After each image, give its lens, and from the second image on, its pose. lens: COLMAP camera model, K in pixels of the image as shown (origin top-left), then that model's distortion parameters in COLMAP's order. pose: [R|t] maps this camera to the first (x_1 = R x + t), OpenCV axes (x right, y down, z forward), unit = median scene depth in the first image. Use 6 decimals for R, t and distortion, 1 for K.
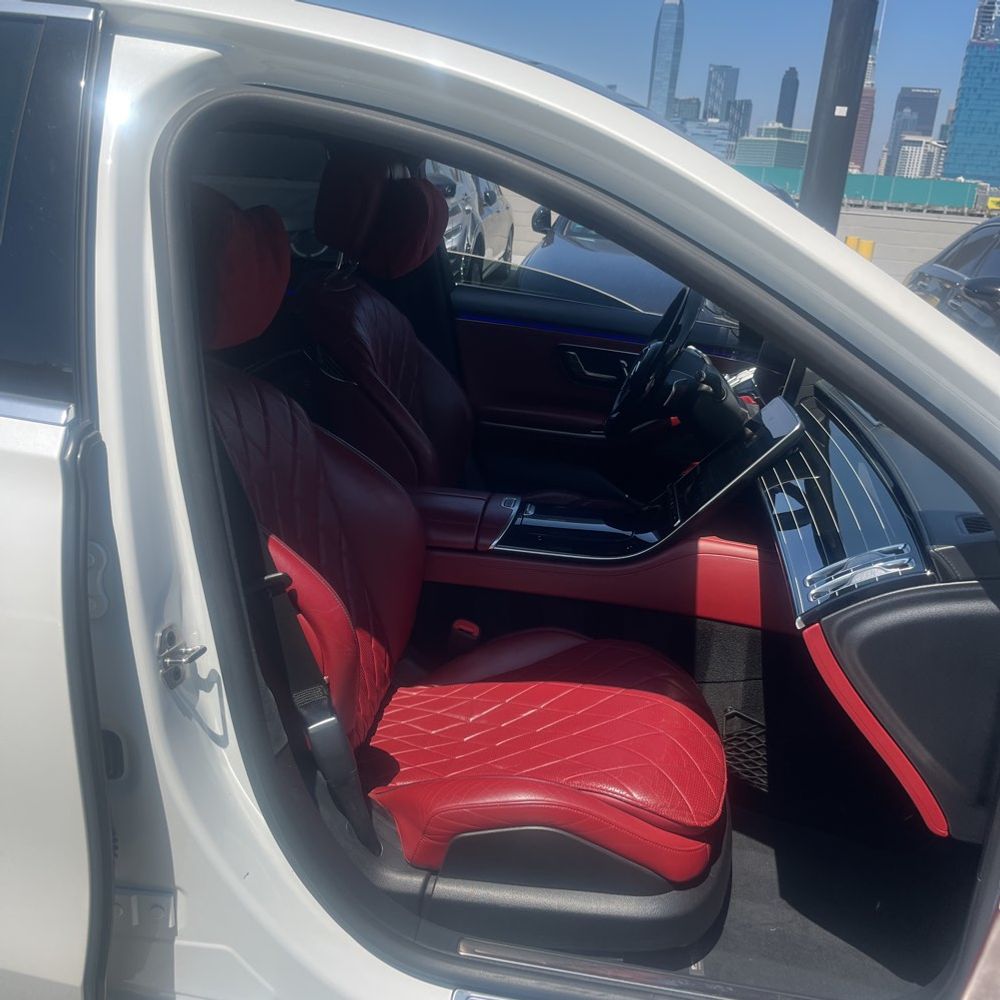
lens RADIAL K [[1017.7, 0, 516.5], [0, 1017.7, 483.2], [0, 0, 1]] dist [0.120786, -0.163703]
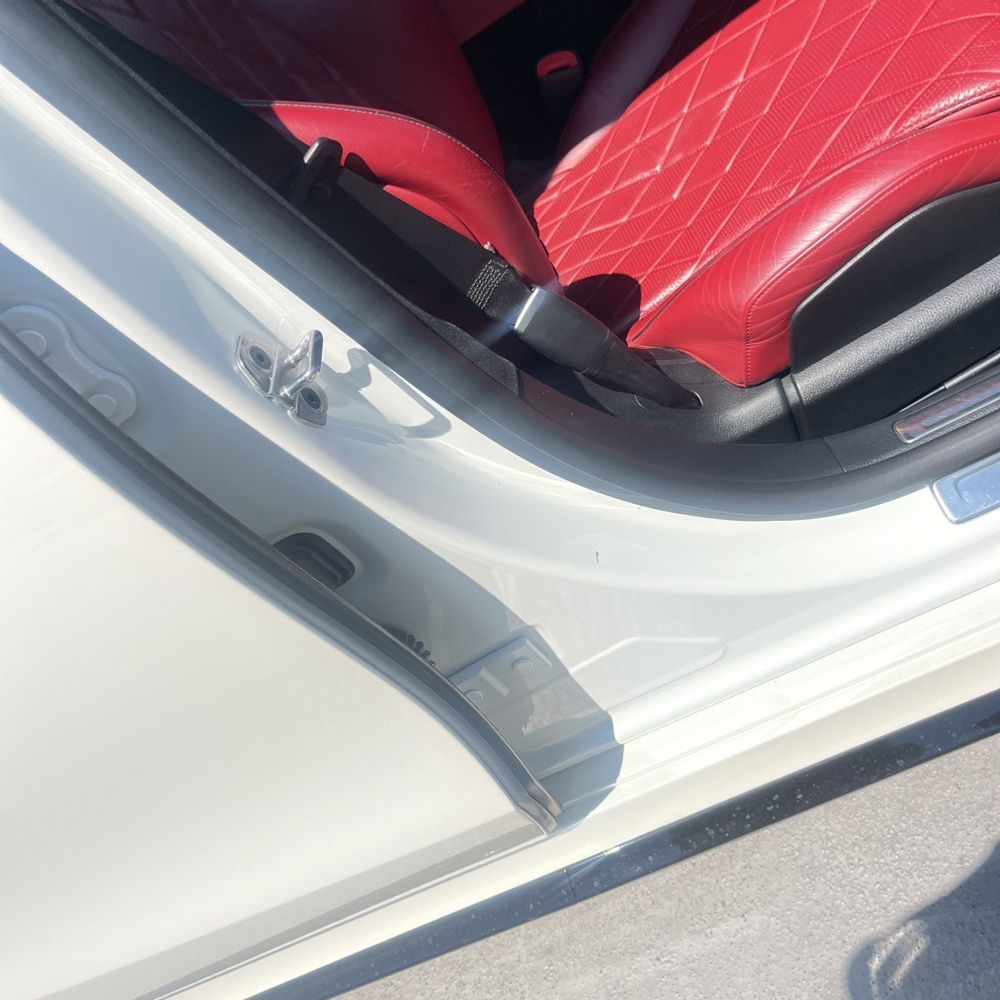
lens RADIAL K [[1042.0, 0, 467.1], [0, 1042.0, 499.6], [0, 0, 1]] dist [0.027901, -0.018423]
pose [[0.789630, -0.573569, -0.217952, -0.147285], [0.608251, 0.684996, 0.401012, 0.042197], [-0.080711, -0.449221, 0.889768, 0.402780]]
